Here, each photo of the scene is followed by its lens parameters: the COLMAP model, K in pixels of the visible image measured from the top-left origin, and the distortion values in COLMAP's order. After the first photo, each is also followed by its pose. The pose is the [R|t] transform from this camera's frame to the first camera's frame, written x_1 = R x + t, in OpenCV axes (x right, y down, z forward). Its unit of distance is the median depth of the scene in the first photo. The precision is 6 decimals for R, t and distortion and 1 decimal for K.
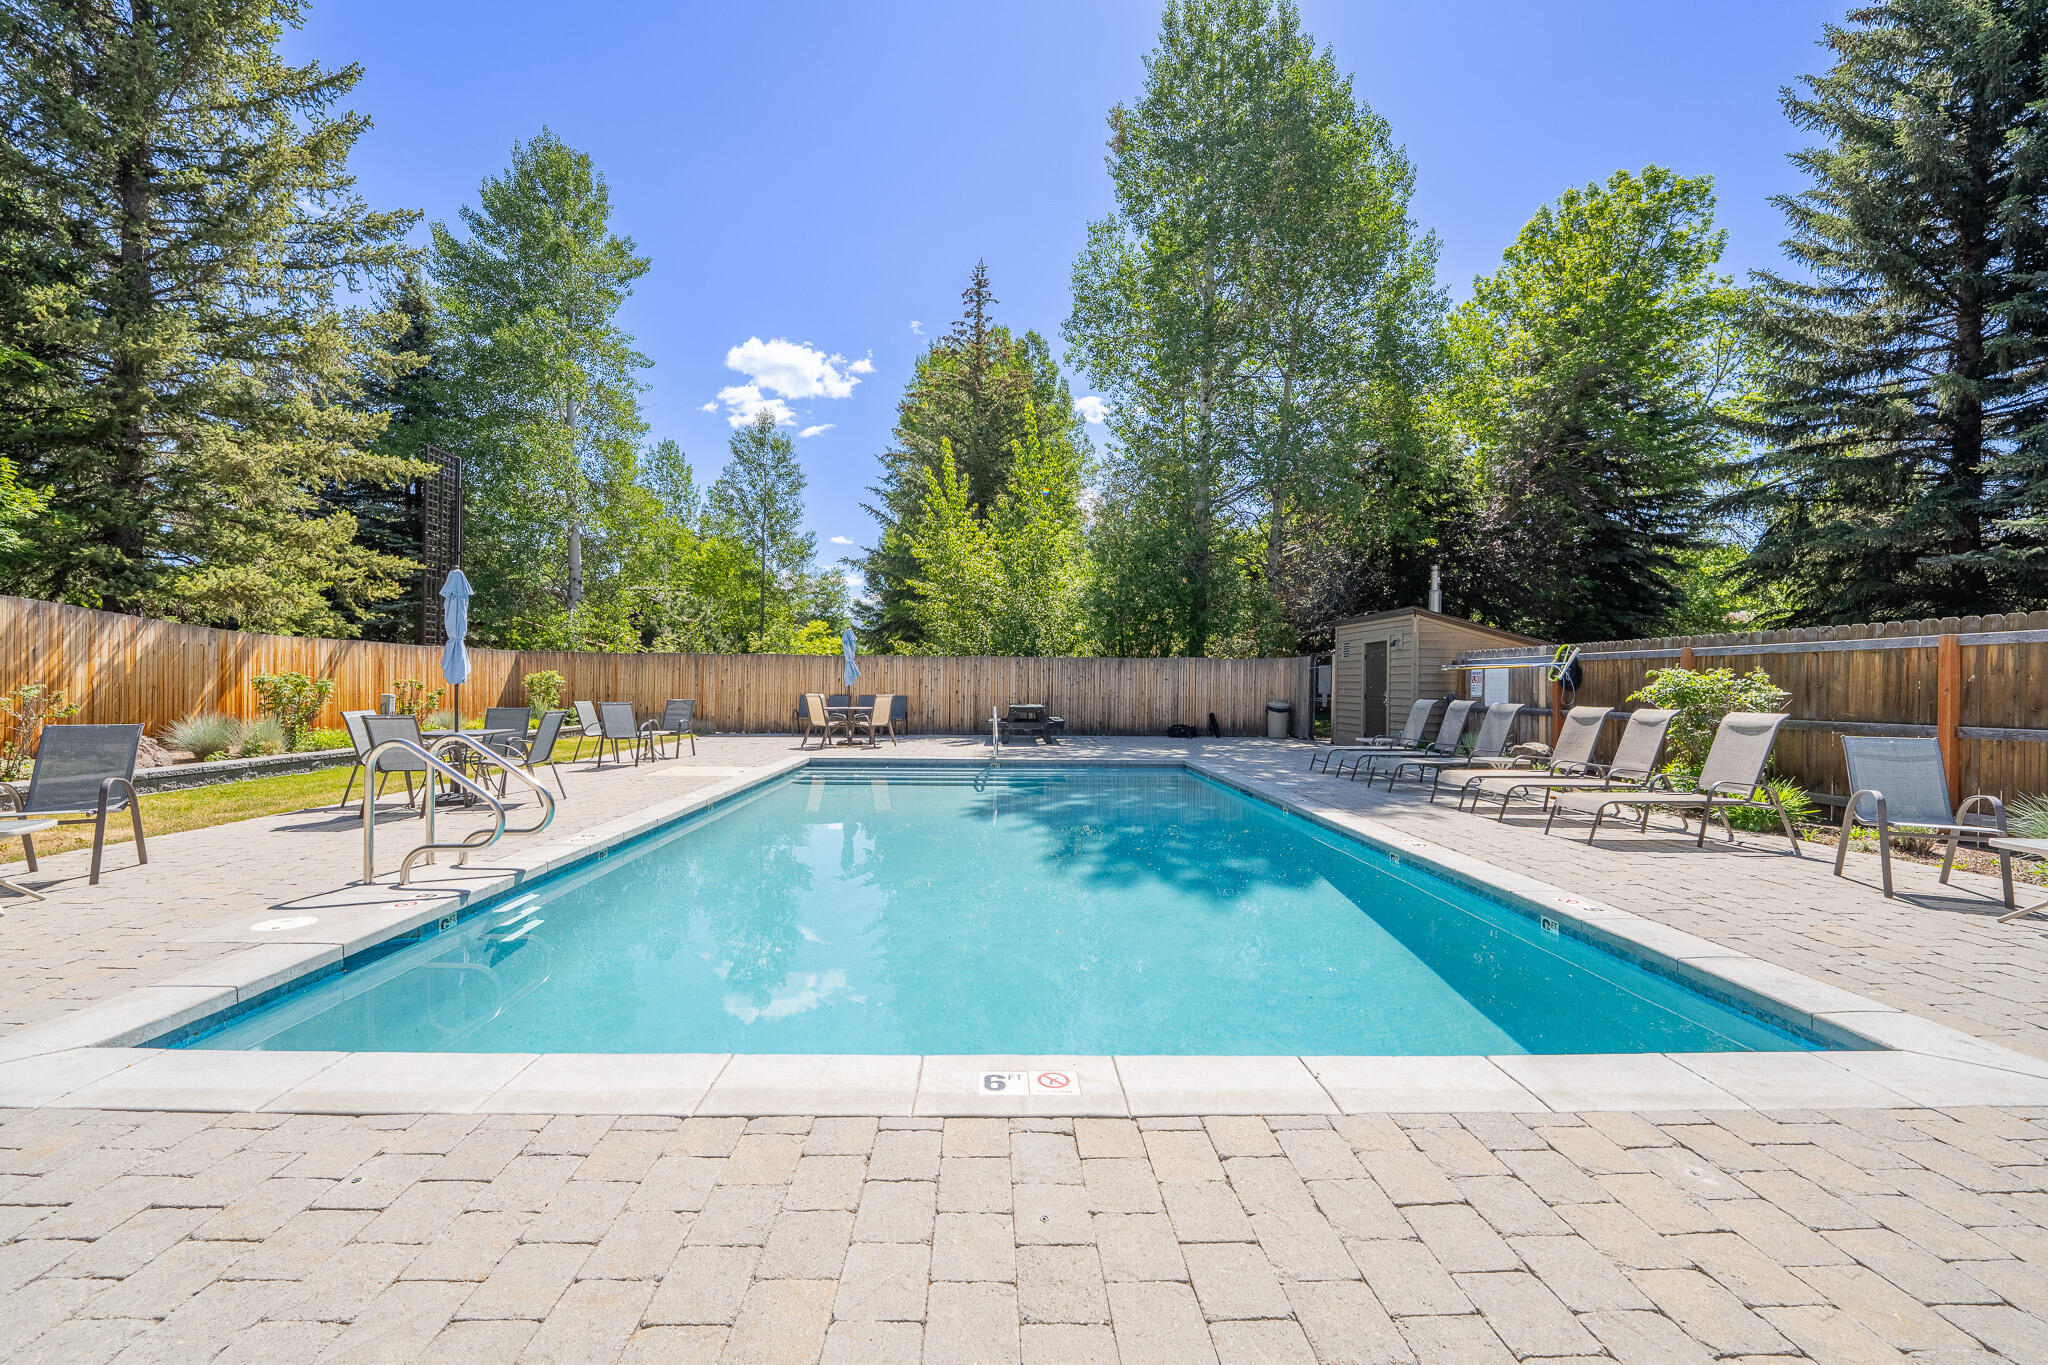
lens RADIAL K [[832.0, 0, 1010.5], [0, 832.0, 678.3], [0, 0, 1]] dist [-0.008323, -0.001039]
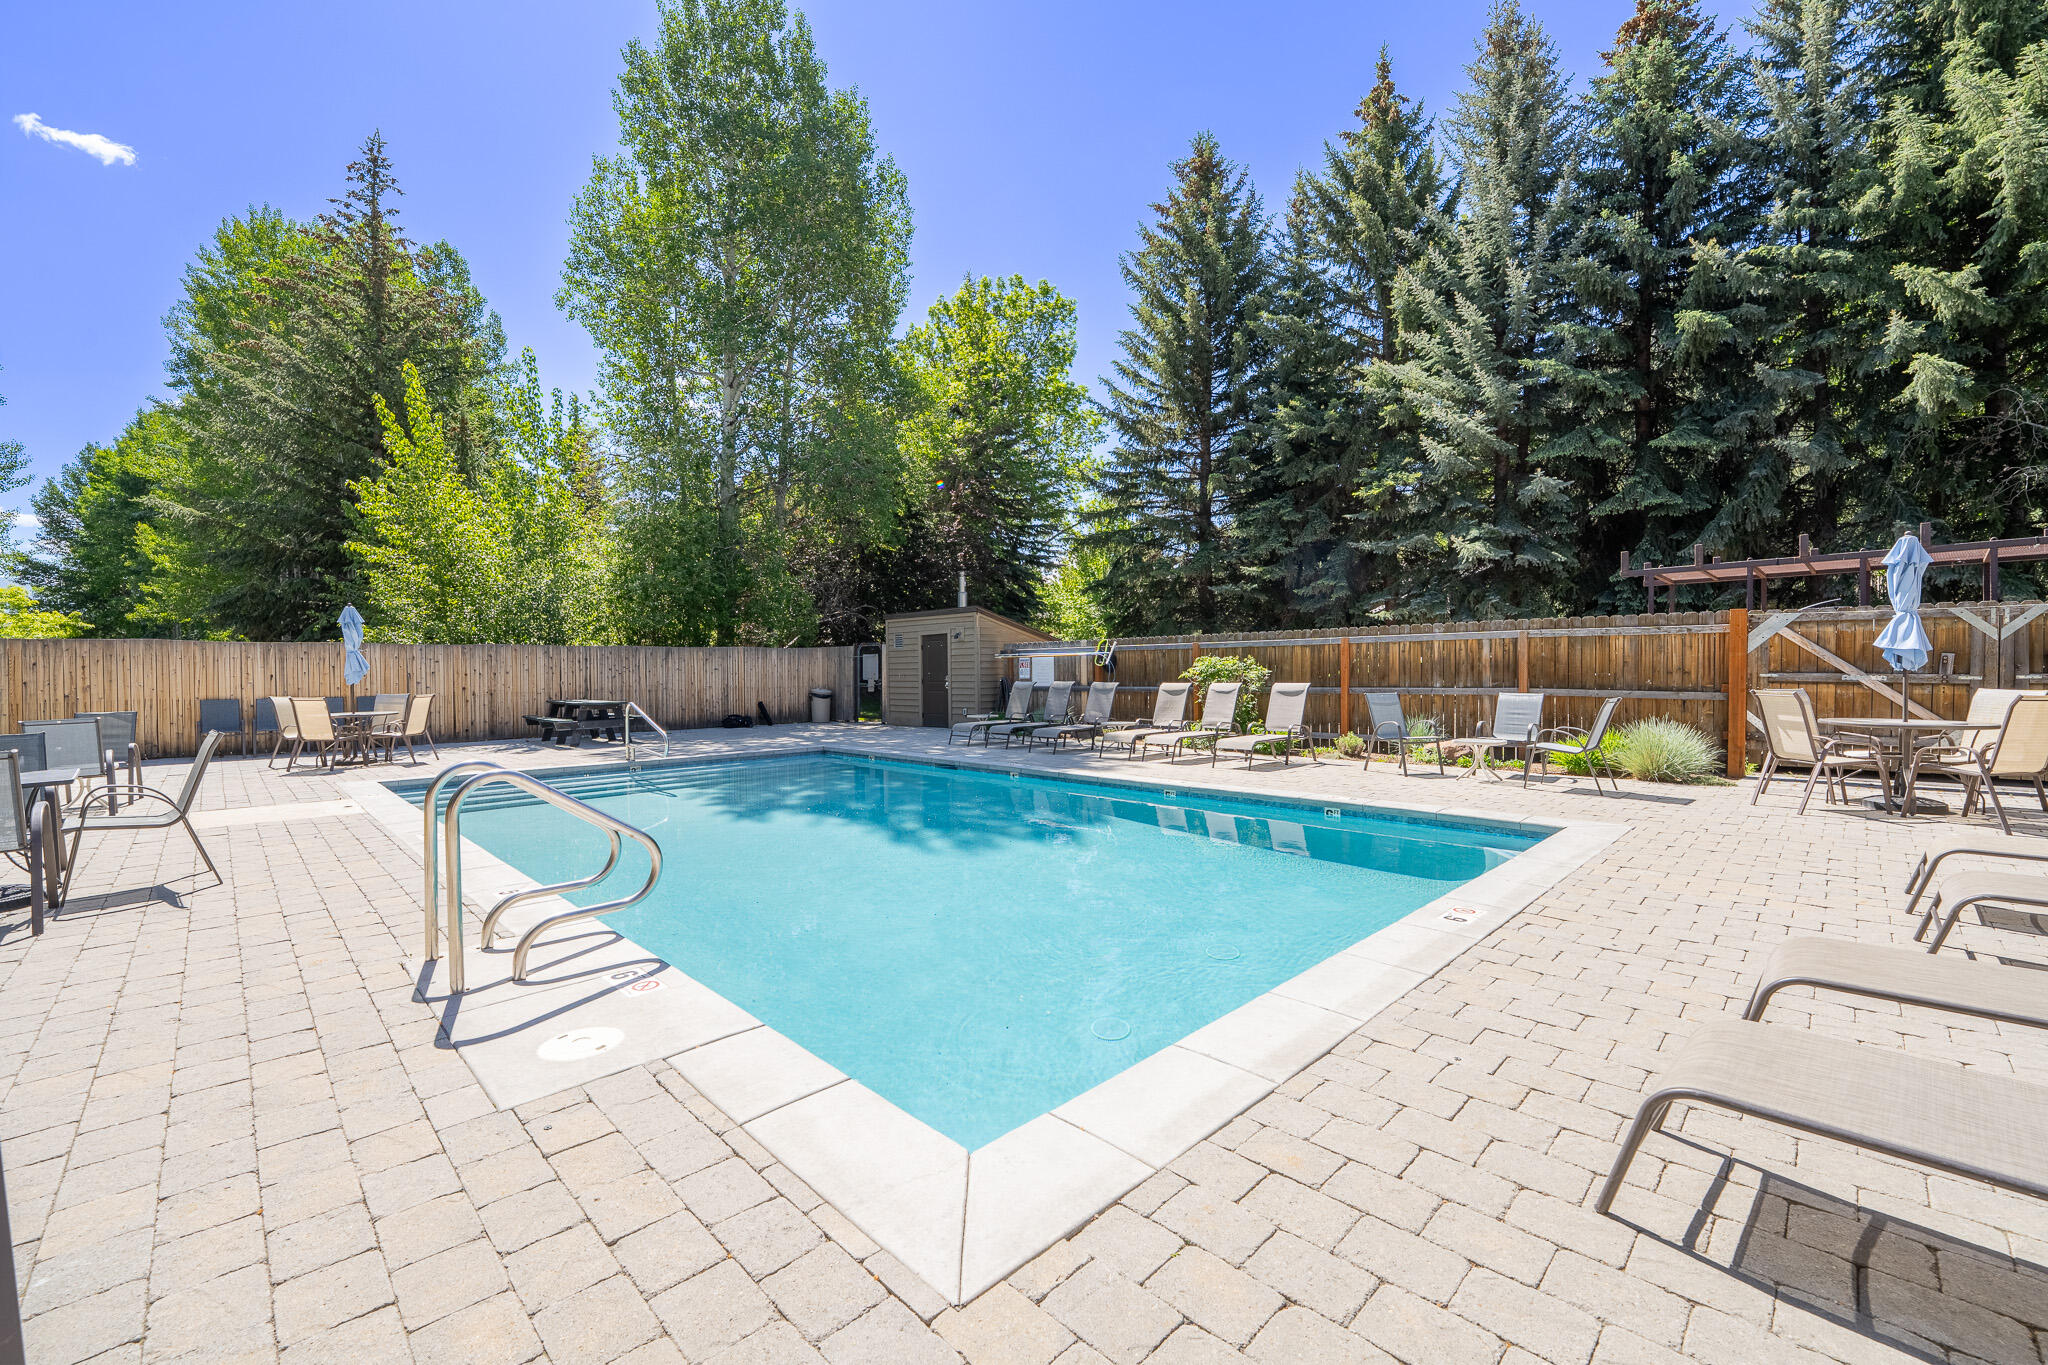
lens RADIAL K [[832.0, 0, 1005.7], [0, 832.0, 679.4], [0, 0, 1]] dist [-0.008323, -0.001039]
pose [[0.732496, -0.023704, 0.680359, -0.230777], [0.012850, 0.999697, 0.020995, -0.002698], [-0.680650, -0.006636, 0.732579, 0.056047]]
